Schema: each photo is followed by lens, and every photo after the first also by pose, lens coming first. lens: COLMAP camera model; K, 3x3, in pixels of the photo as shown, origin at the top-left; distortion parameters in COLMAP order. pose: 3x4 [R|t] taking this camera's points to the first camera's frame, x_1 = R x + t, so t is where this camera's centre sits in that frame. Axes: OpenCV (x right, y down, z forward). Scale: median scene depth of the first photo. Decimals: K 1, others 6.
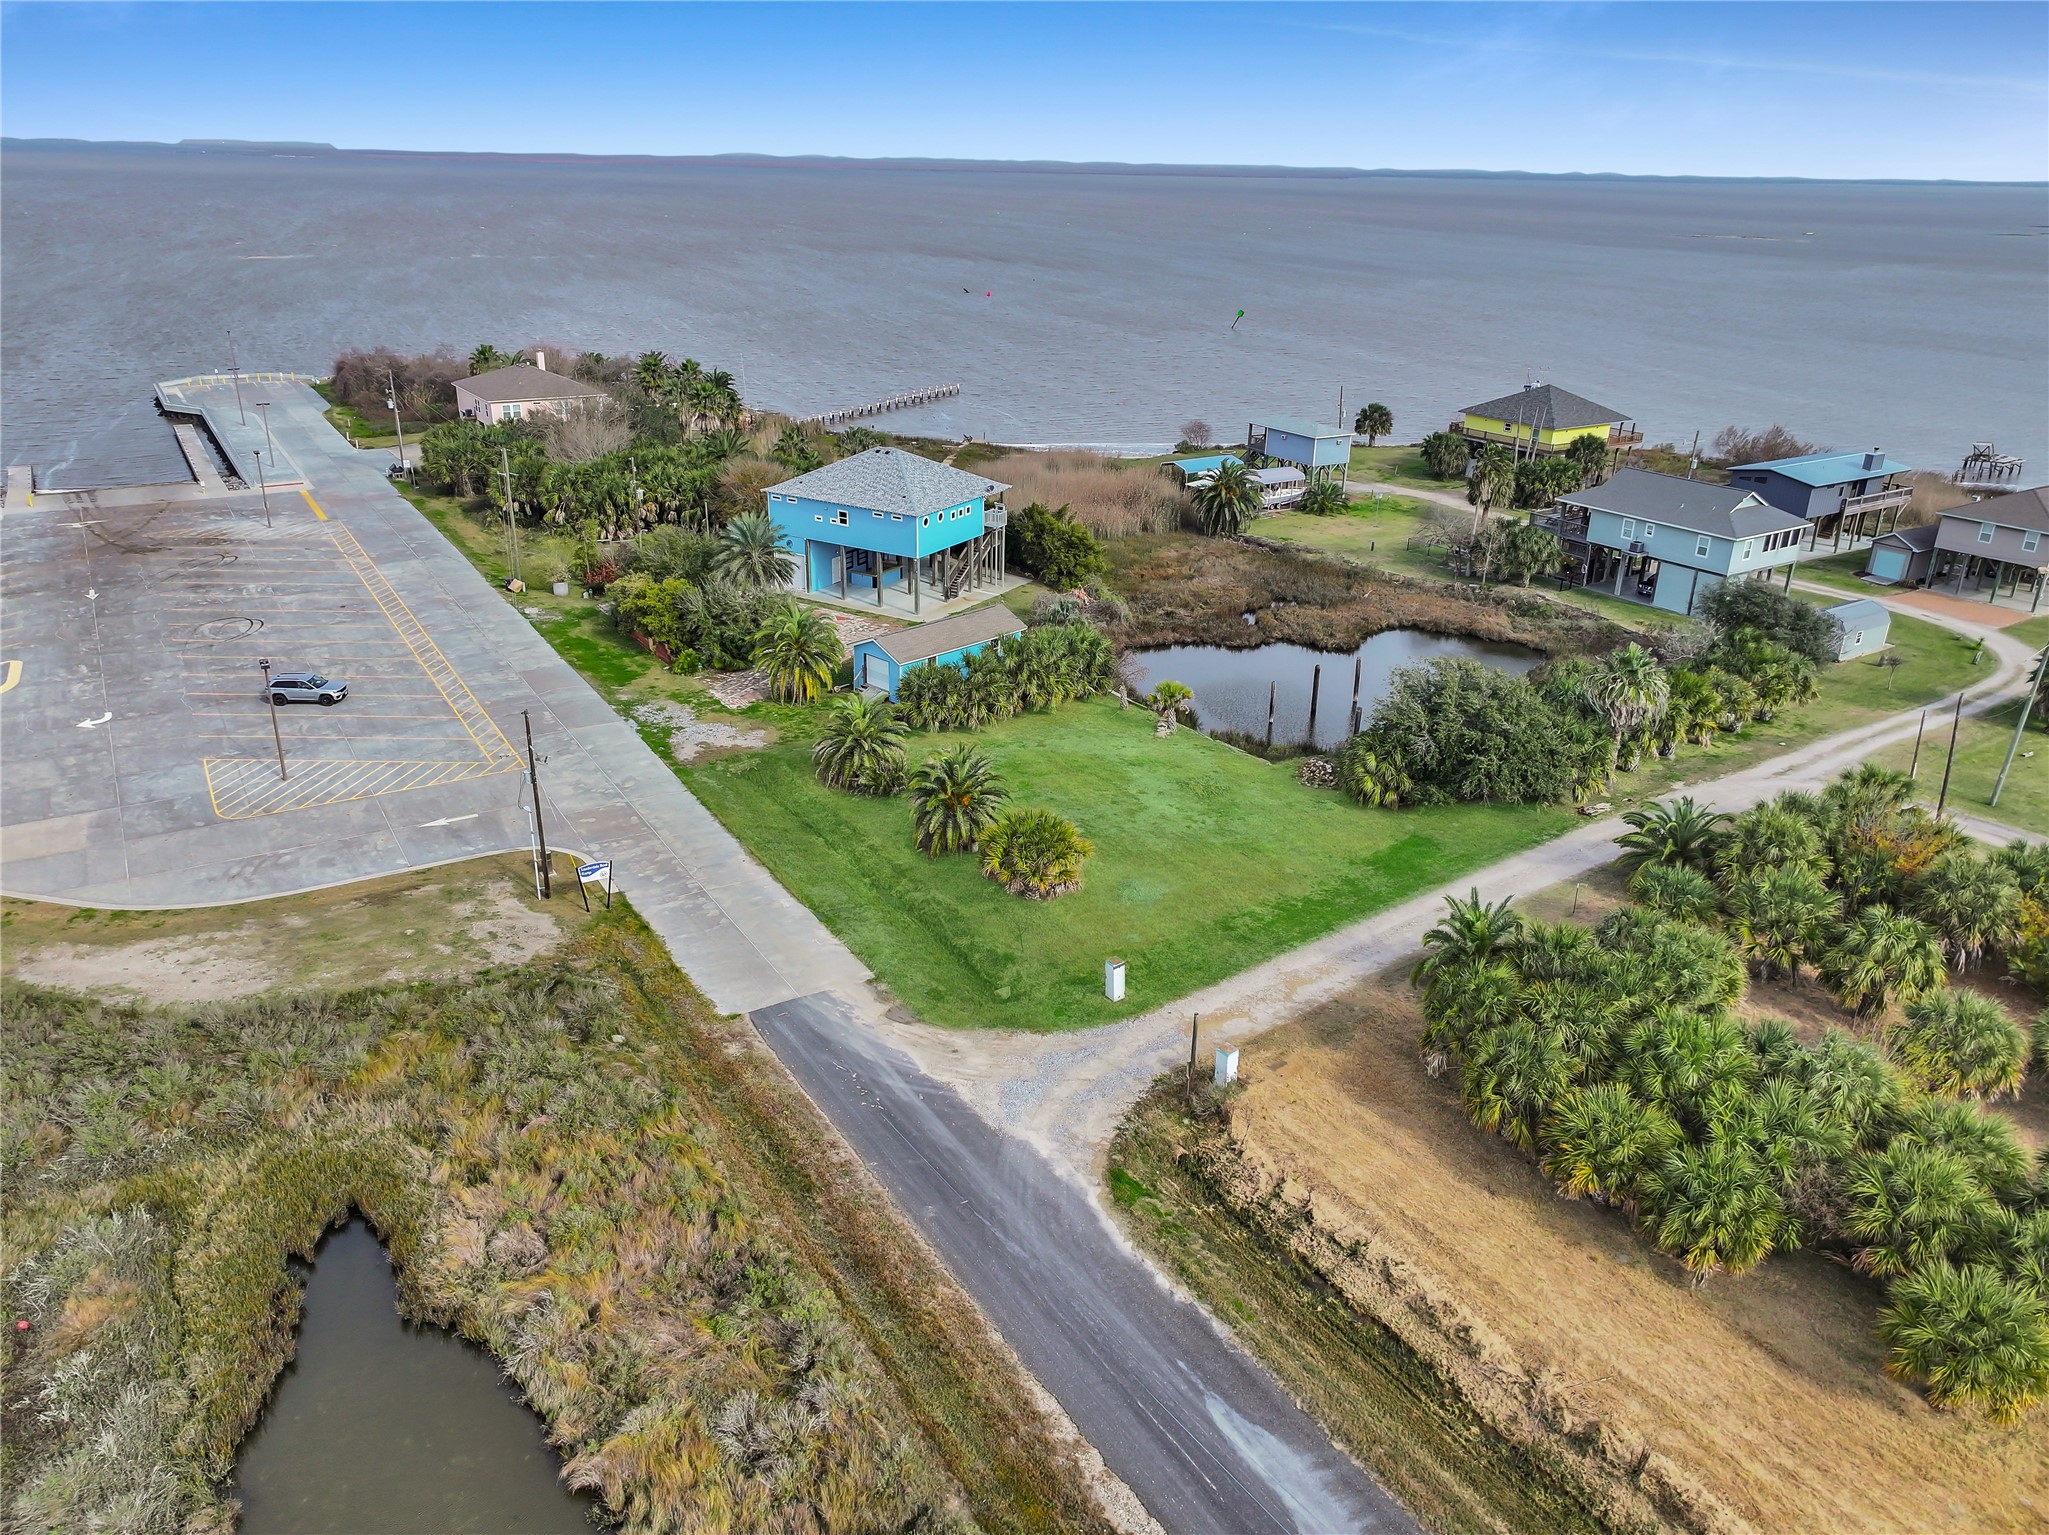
lens RADIAL K [[1461.8, 0, 1020.4], [0, 1461.8, 774.6], [0, 0, 1]] dist [0.004203, 0.011133]
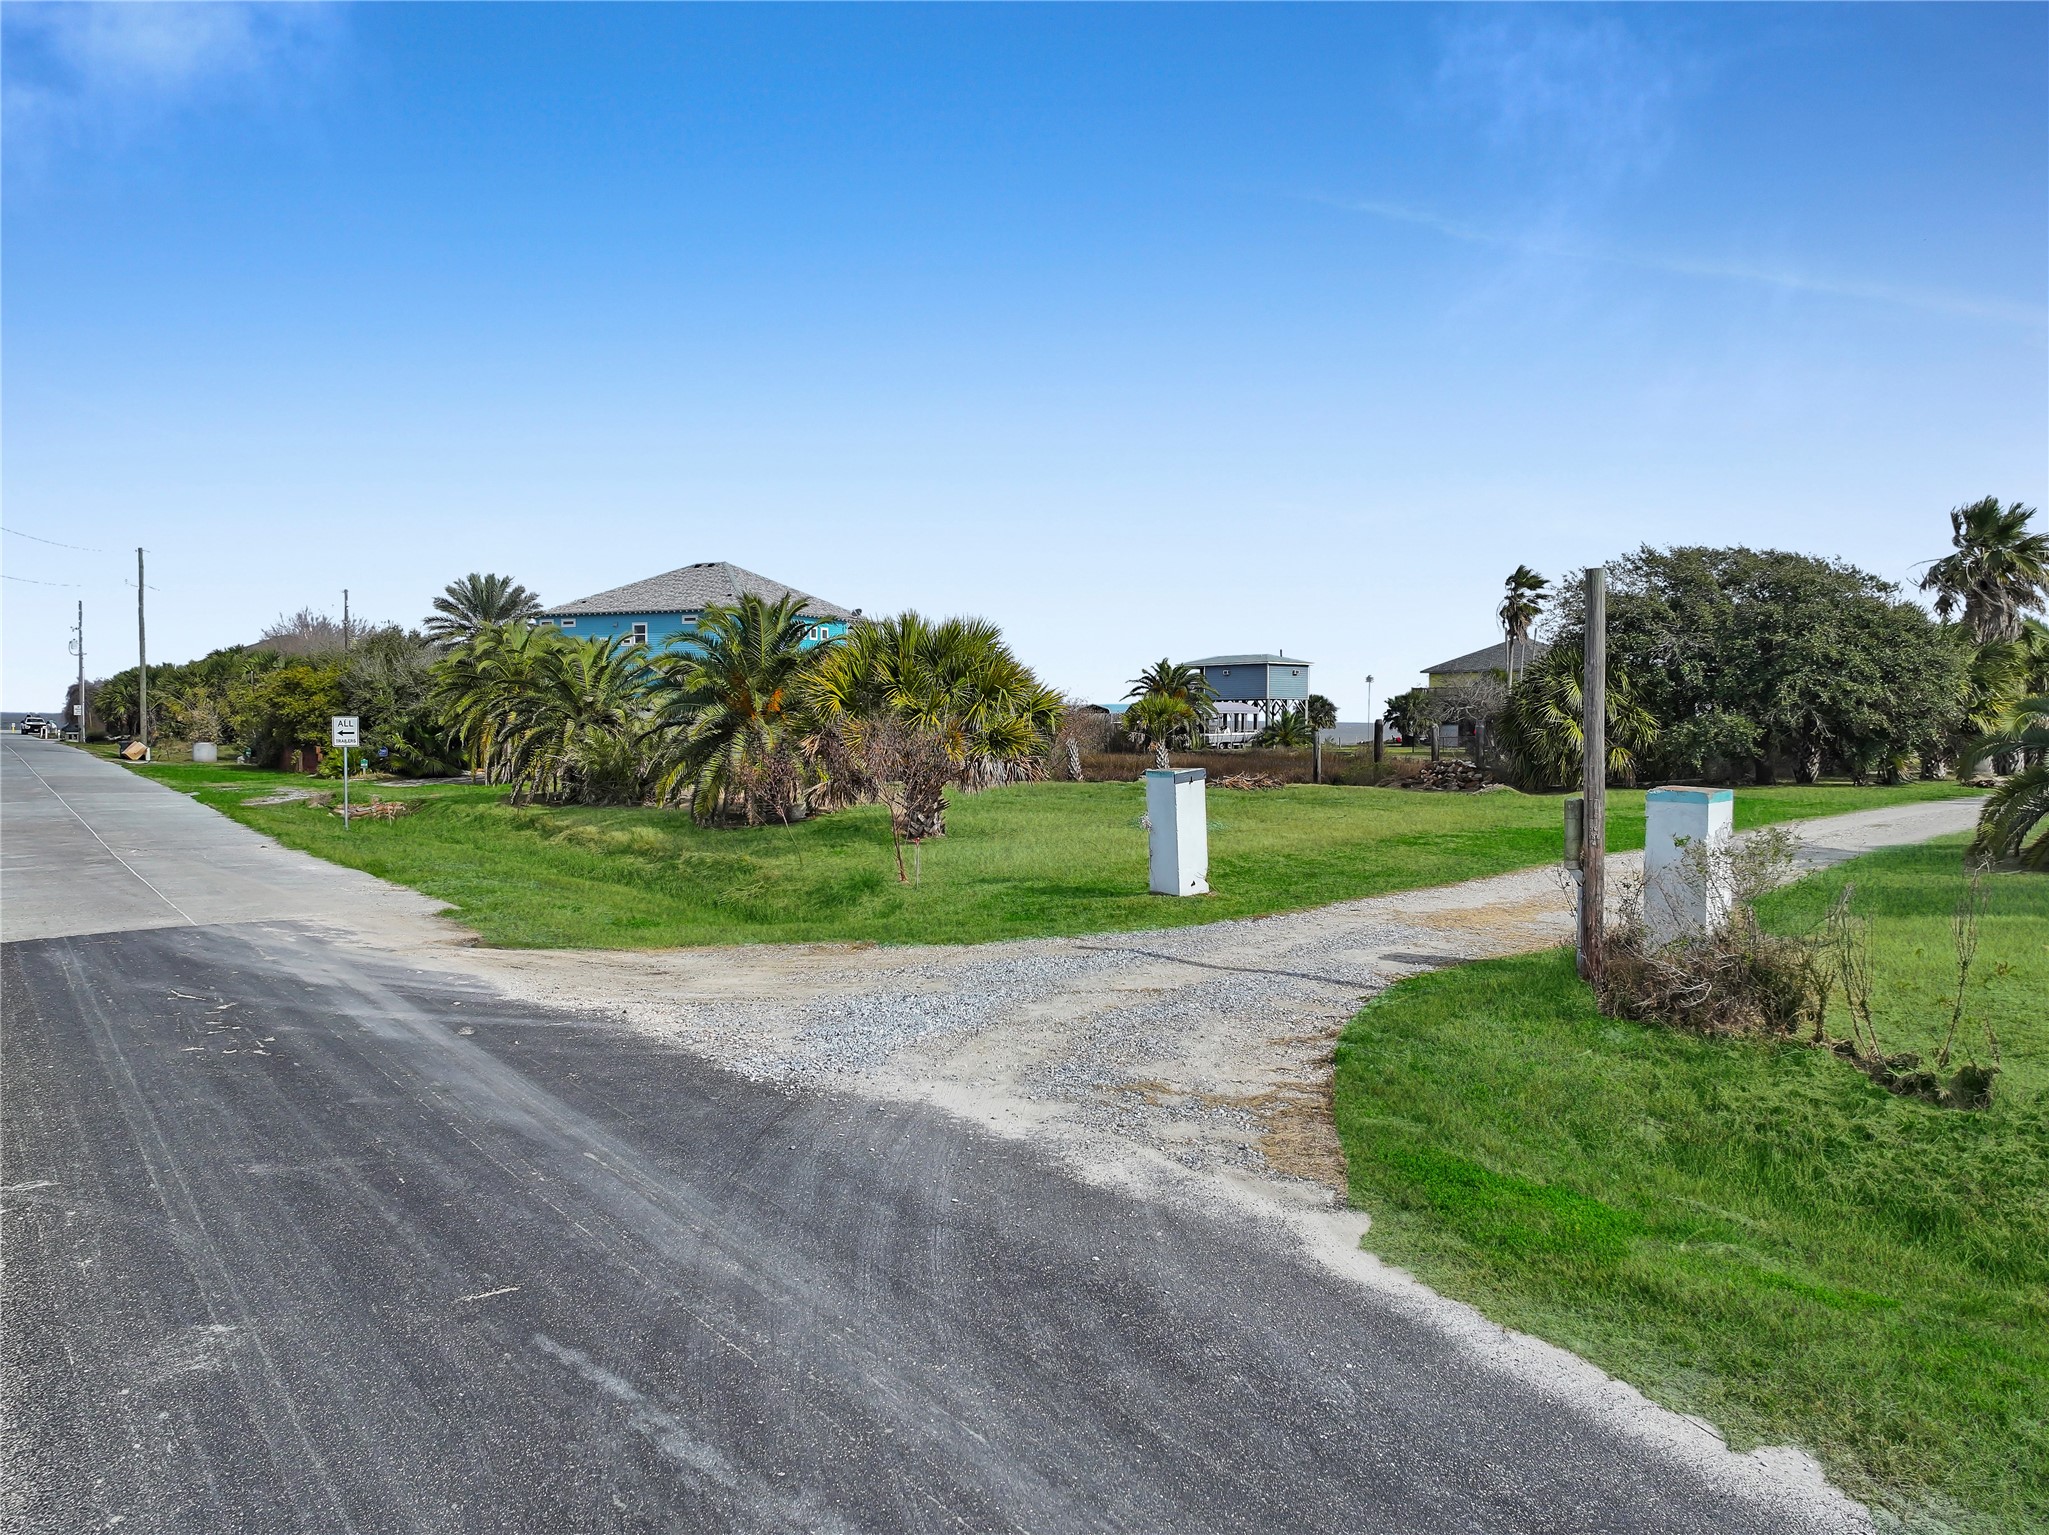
lens RADIAL K [[1461.8, 0, 1020.4], [0, 1461.8, 774.6], [0, 0, 1]] dist [0.004203, 0.011133]
pose [[0.996723, -0.021039, 0.078109, 0.002282], [0.046691, 0.938131, -0.343118, 0.180124], [-0.066058, 0.345640, 0.936039, 0.513042]]
